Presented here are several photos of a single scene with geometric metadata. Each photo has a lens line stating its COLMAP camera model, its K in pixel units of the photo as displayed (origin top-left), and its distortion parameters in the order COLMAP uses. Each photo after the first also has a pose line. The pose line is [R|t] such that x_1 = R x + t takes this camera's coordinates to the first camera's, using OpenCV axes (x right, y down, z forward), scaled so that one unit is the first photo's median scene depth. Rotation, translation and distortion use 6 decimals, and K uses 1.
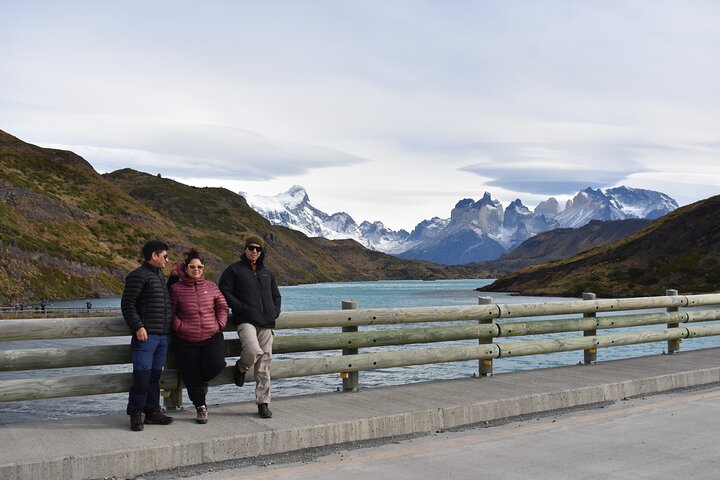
lens RADIAL K [[733.5, 0, 360.0], [0, 733.5, 240.0], [0, 0, 1]] dist [-0.103625, -0.007620]
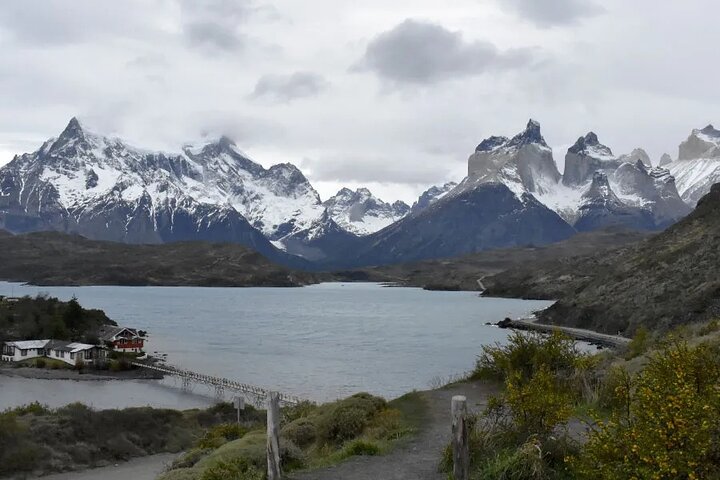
lens RADIAL K [[733.5, 0, 360.0], [0, 733.5, 240.0], [0, 0, 1]] dist [-0.103625, -0.007620]
pose [[0.998360, 0.017881, -0.054378, 0.069645], [-0.017646, 0.999833, 0.004785, 0.020894], [0.054455, -0.003818, 0.998509, 0.413737]]
